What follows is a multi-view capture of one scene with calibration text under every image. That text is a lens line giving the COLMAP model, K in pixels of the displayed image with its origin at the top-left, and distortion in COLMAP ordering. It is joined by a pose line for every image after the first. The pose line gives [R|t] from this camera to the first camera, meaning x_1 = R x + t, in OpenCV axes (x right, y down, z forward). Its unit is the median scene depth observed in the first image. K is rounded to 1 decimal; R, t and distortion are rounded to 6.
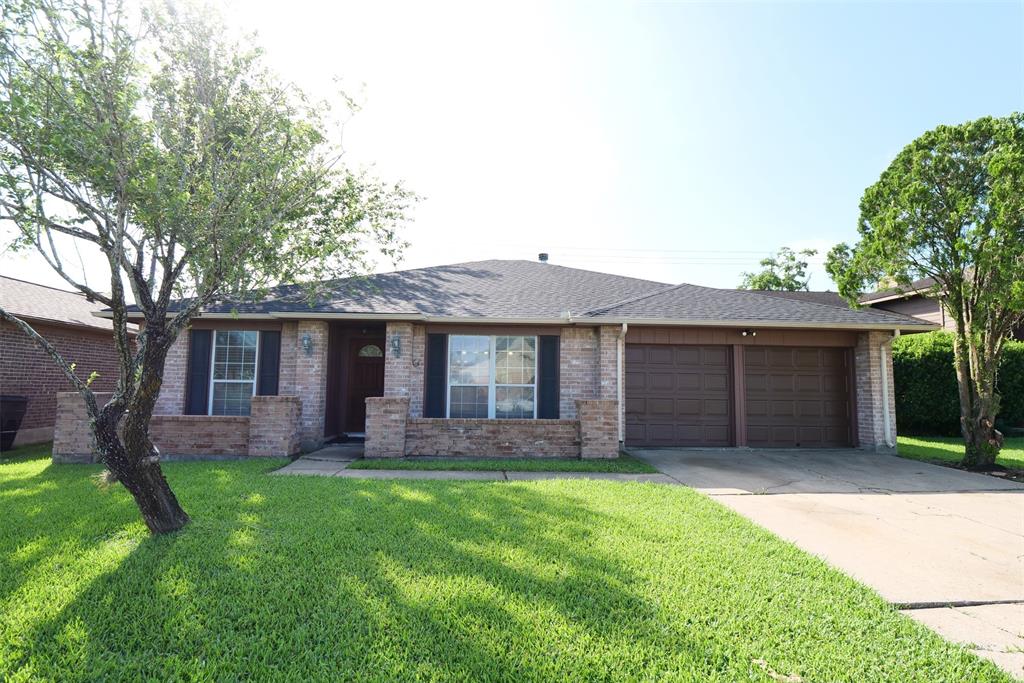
lens RADIAL K [[499.5, 0, 512.0], [0, 499.5, 341.5], [0, 0, 1]] dist [-0.003066, -0.001245]
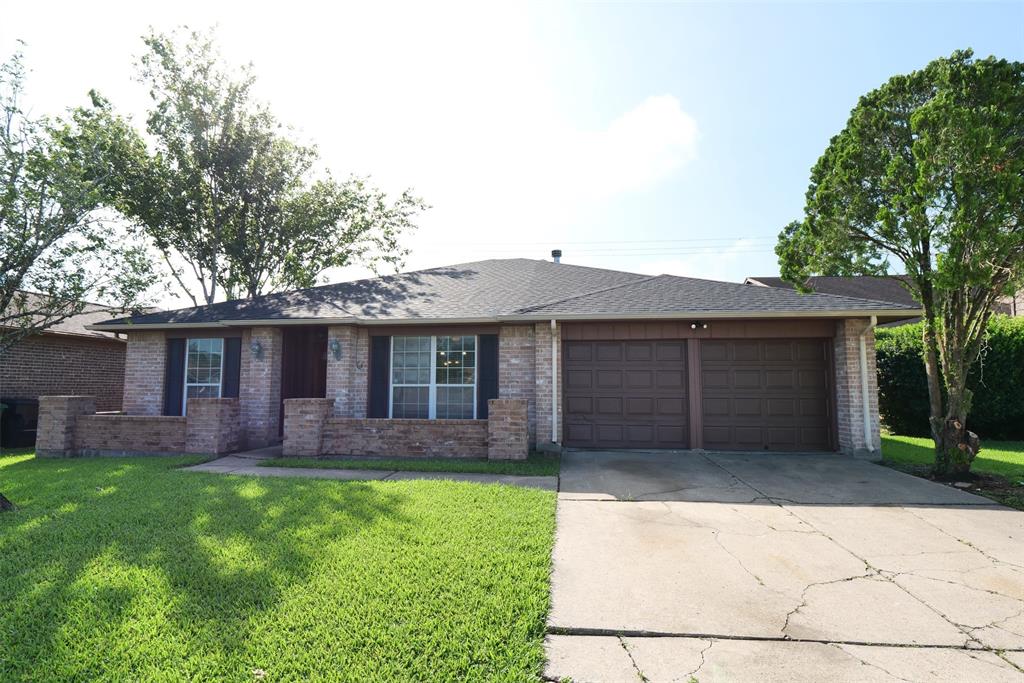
lens RADIAL K [[505.4, 0, 561.0], [0, 505.4, 341.2], [0, 0, 1]] dist [-0.002277, -0.000630]
pose [[0.984955, -0.026888, -0.170707, 0.401635], [0.026767, 0.999637, -0.003009, 0.008522], [0.170726, -0.001606, 0.985317, 0.043828]]
